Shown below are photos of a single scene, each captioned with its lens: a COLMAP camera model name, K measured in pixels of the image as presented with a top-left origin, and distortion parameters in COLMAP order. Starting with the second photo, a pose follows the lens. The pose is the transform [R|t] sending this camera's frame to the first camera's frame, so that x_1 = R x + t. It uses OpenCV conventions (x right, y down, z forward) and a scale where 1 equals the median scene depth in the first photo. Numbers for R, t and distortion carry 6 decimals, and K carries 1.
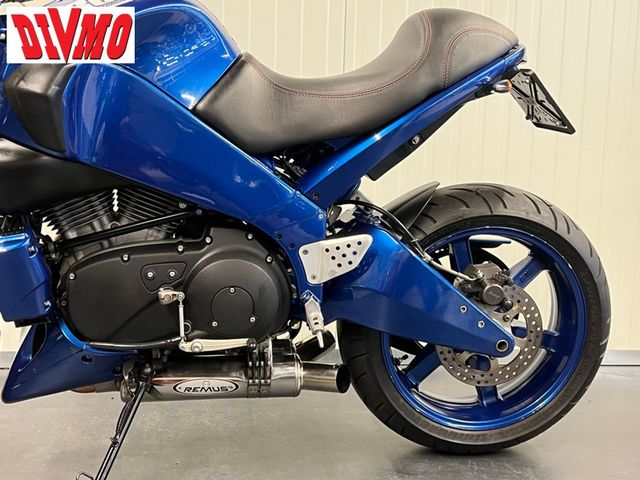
lens RADIAL K [[873.4, 0, 319.4], [0, 873.4, 239.3], [0, 0, 1]] dist [0.151453, 0.000000]
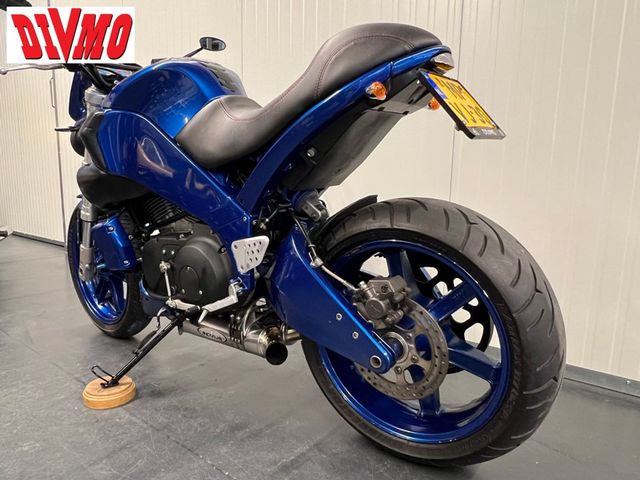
lens RADIAL K [[424.6, 0, 317.7], [0, 424.6, 245.4], [0, 0, 1]] dist [0.008745, 0.001317]
pose [[0.715823, 0.085250, -0.693058, 0.483939], [-0.086479, 0.995702, 0.033157, -0.017265], [0.692906, 0.036200, 0.720119, 0.630186]]
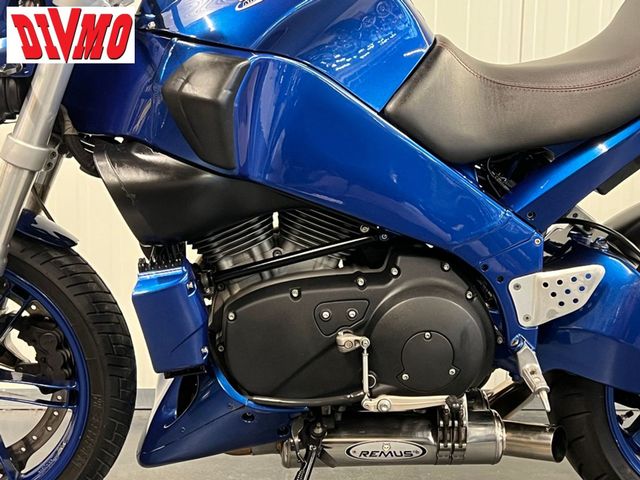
lens RADIAL K [[1061.6, 0, 322.3], [0, 1061.6, 238.8], [0, 0, 1]] dist [0.129440, 0.000000]
pose [[0.997278, -0.001165, -0.073728, -0.118711], [0.002499, 0.999835, 0.018004, -0.045862], [0.073695, -0.018139, 0.997116, 0.023814]]
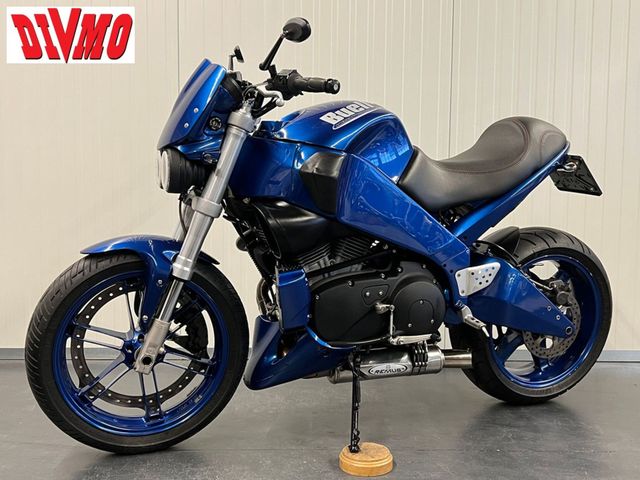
lens RADIAL K [[689.4, 0, 321.4], [0, 689.4, 245.4], [0, 0, 1]] dist [0.083975, 0.000000]
pose [[0.973700, -0.028467, 0.226047, -0.510557], [0.035309, 0.999031, -0.026280, -0.014000], [-0.225079, 0.033571, 0.973762, -0.116949]]
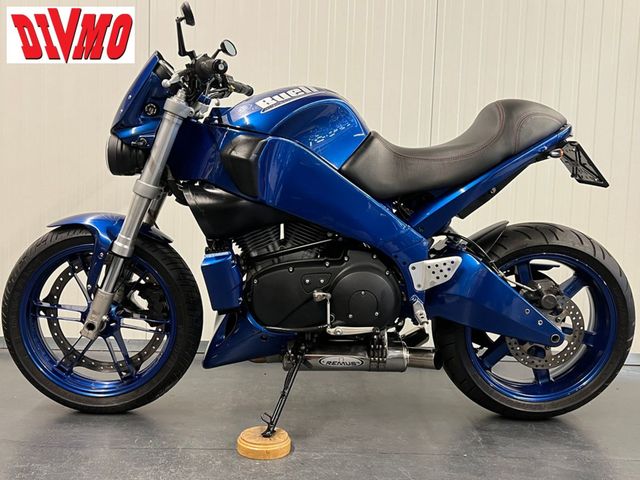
lens RADIAL K [[689.4, 0, 316.4], [0, 689.4, 247.5], [0, 0, 1]] dist [0.083975, 0.000000]
pose [[0.995283, 0.012103, -0.096253, -0.065043], [-0.016438, 0.998880, -0.044372, 0.033256], [0.095608, 0.045745, 0.994367, -0.138824]]
